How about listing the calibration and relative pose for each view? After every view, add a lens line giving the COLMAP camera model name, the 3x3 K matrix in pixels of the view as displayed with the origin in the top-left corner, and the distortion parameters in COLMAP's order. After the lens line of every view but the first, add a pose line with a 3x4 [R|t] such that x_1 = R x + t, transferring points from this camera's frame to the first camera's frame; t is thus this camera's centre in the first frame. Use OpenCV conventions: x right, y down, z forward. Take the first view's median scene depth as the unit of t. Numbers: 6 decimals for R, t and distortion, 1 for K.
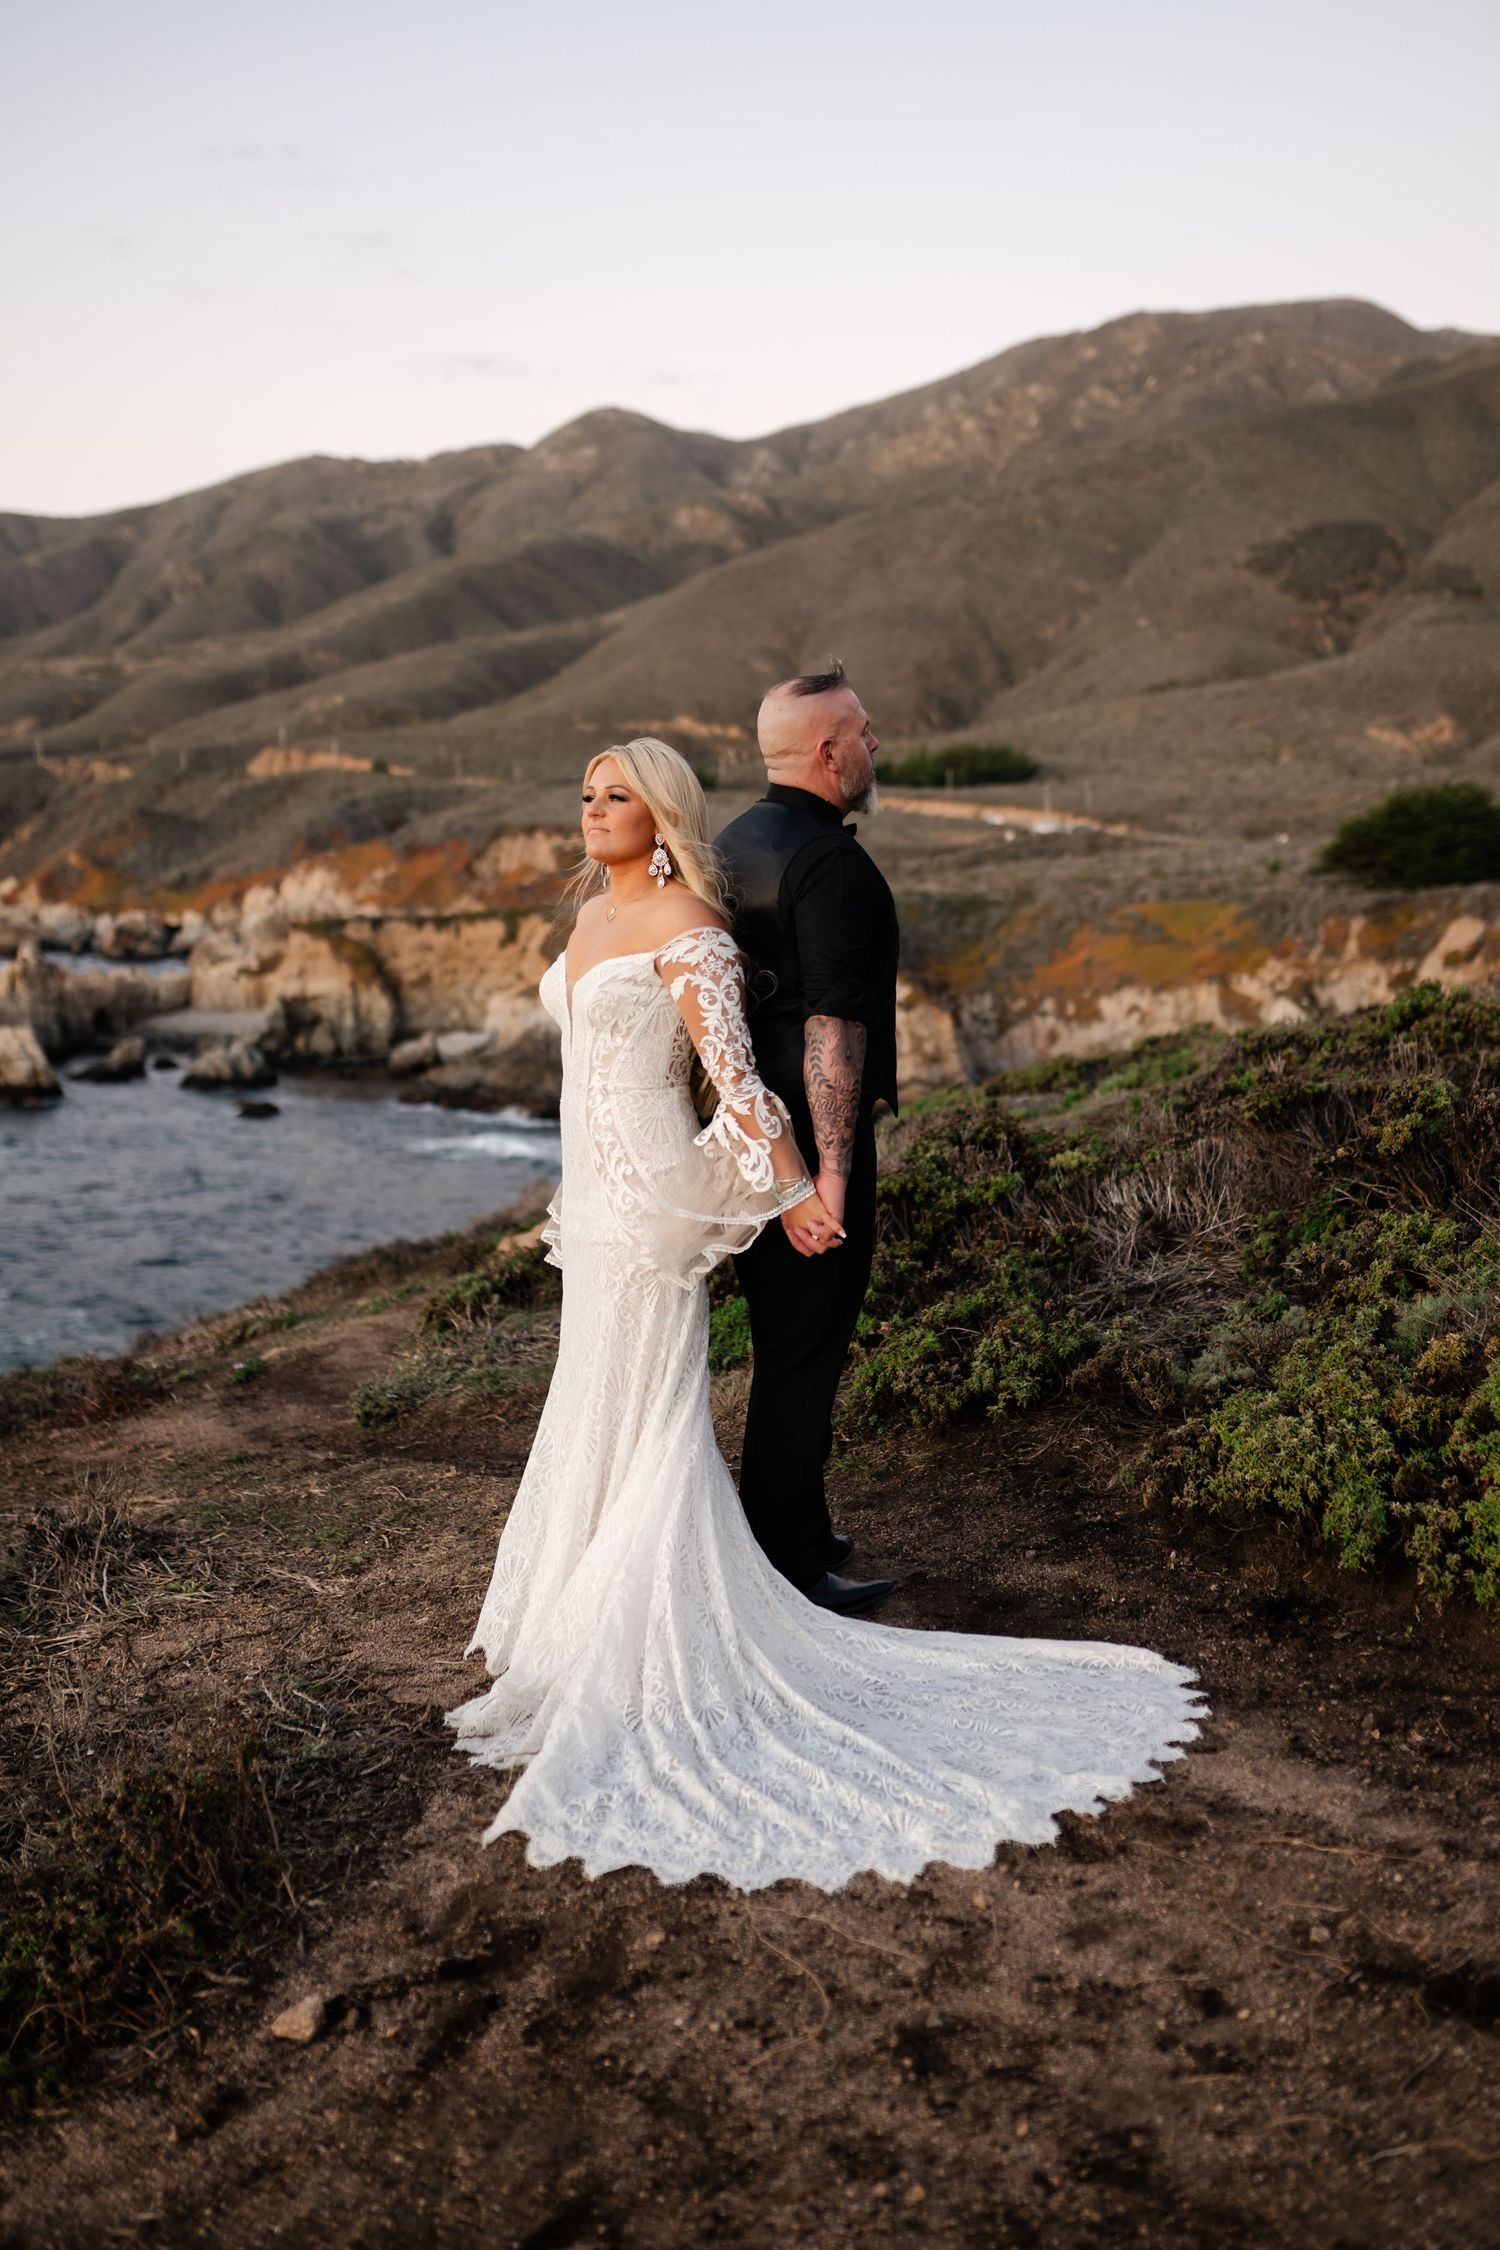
lens RADIAL K [[2504.0, 0, 874.7], [0, 2504.0, 1150.6], [0, 0, 1]] dist [-0.008207, 0.036149]
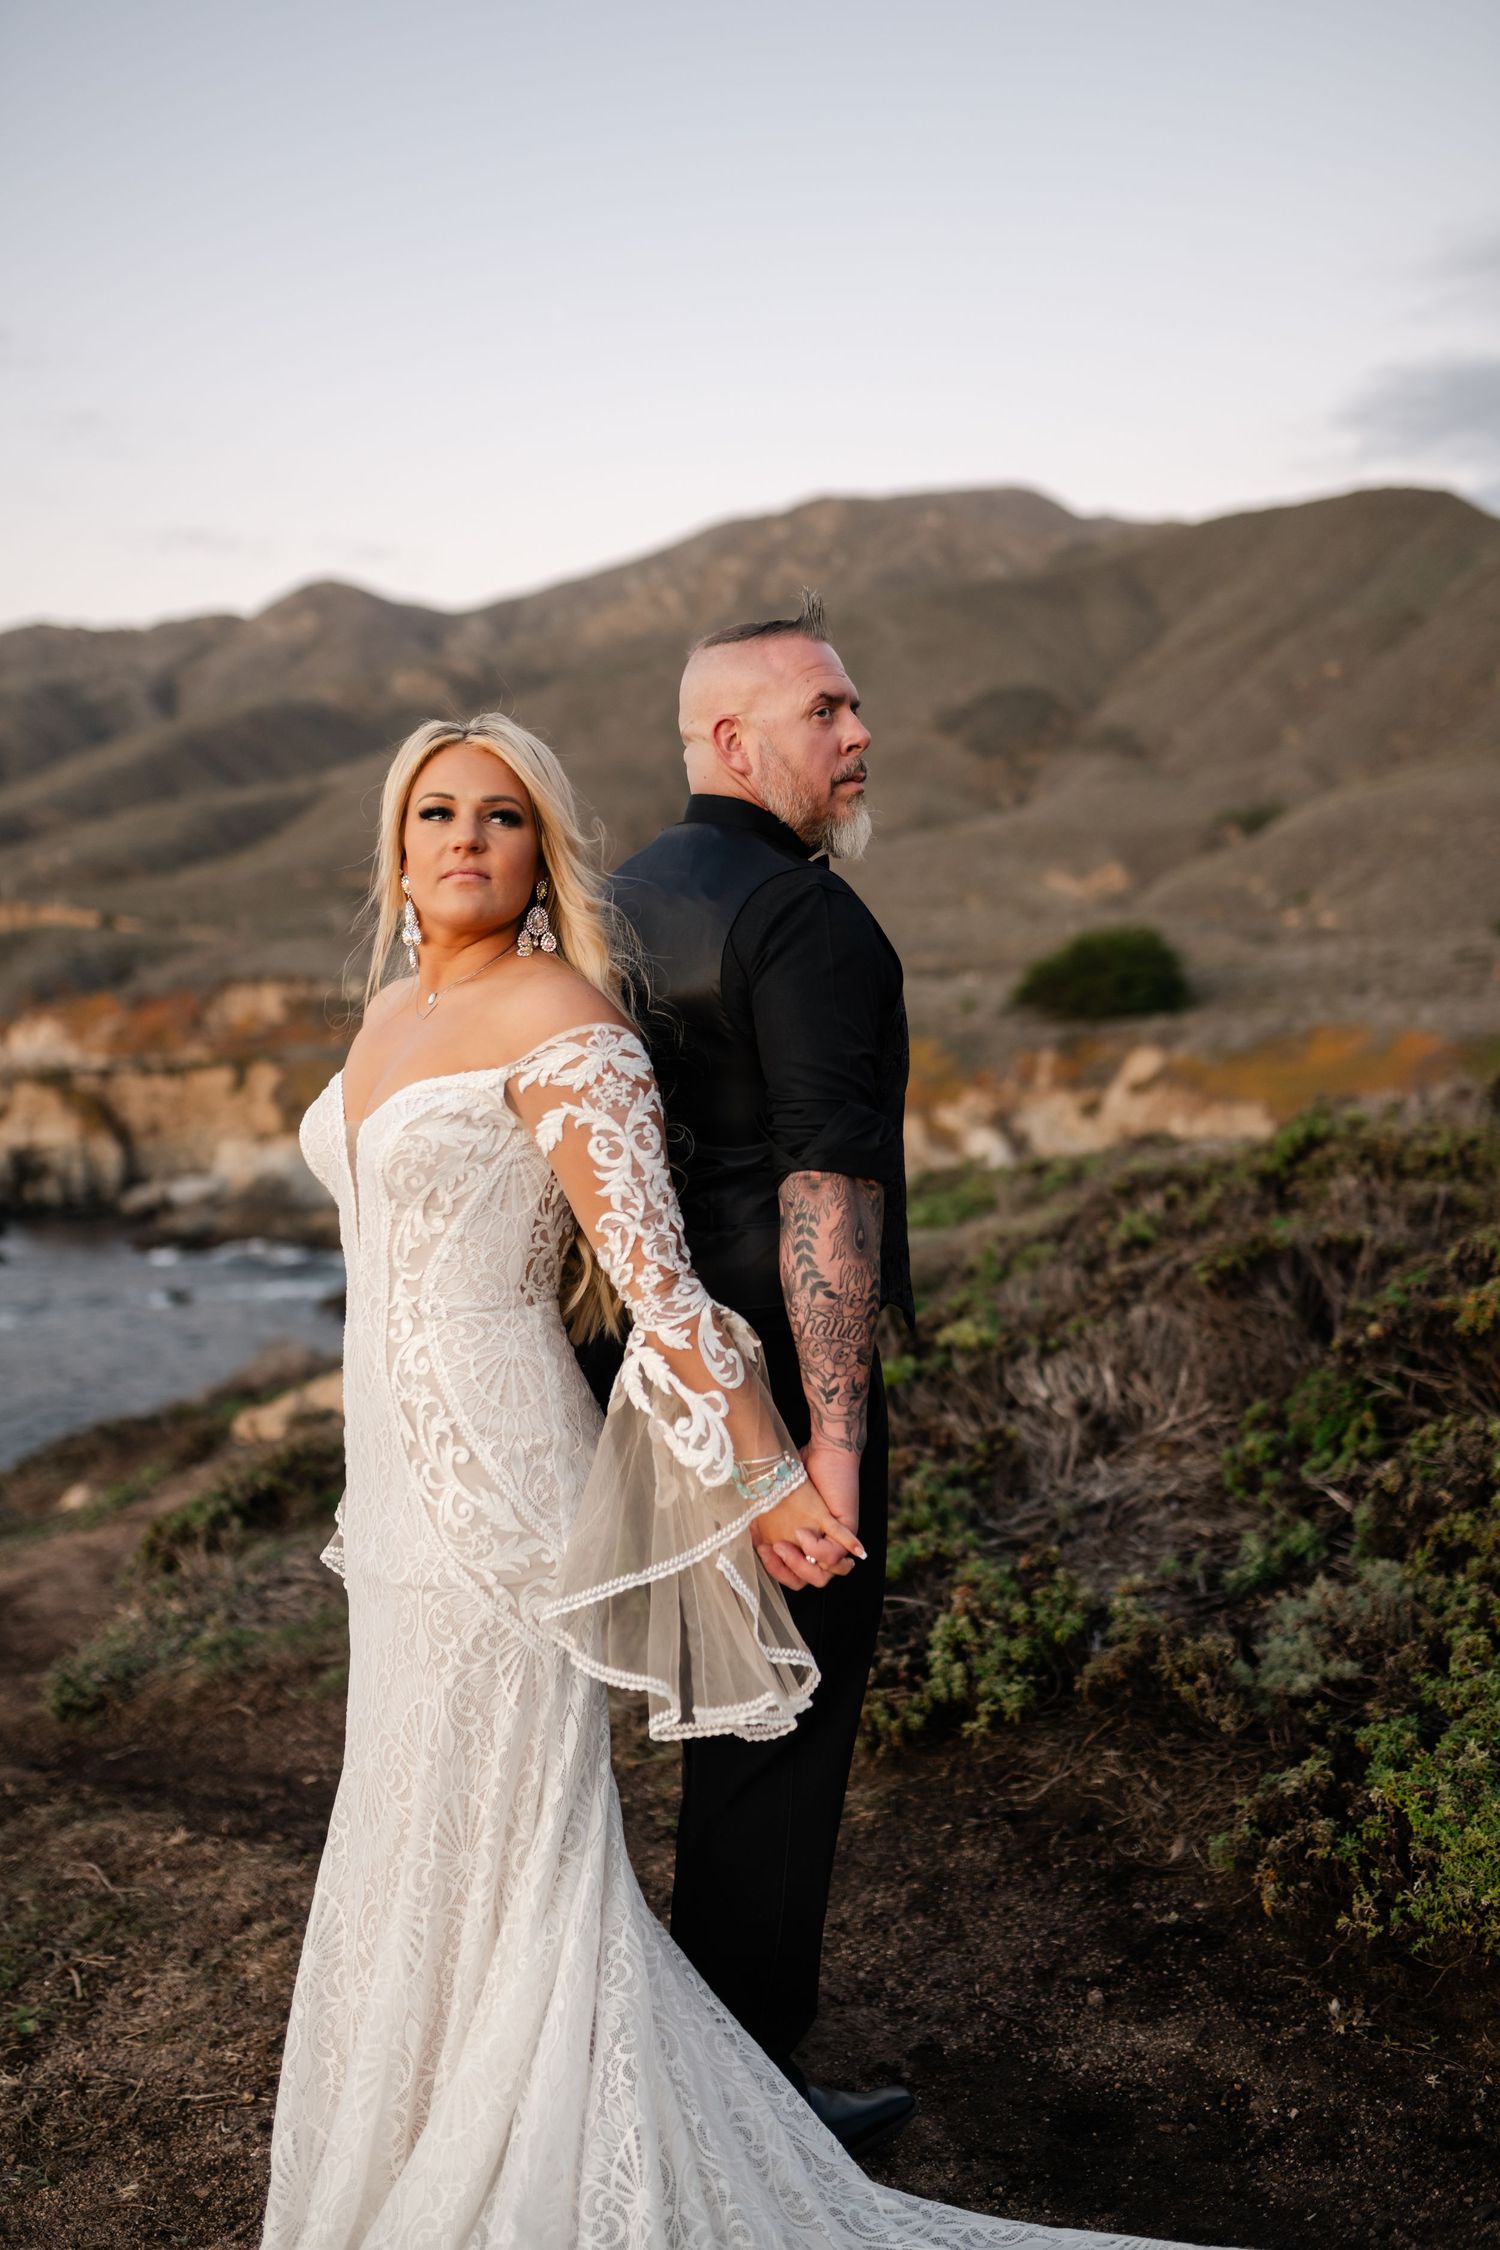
lens RADIAL K [[2293.6, 0, 818.6], [0, 2293.6, 1144.5], [0, 0, 1]] dist [-0.000398, 0.014281]
pose [[0.994407, -0.022341, 0.103224, -0.044576], [0.028019, 0.998154, -0.053891, -0.019740], [-0.101830, 0.056482, 0.993197, 0.279741]]
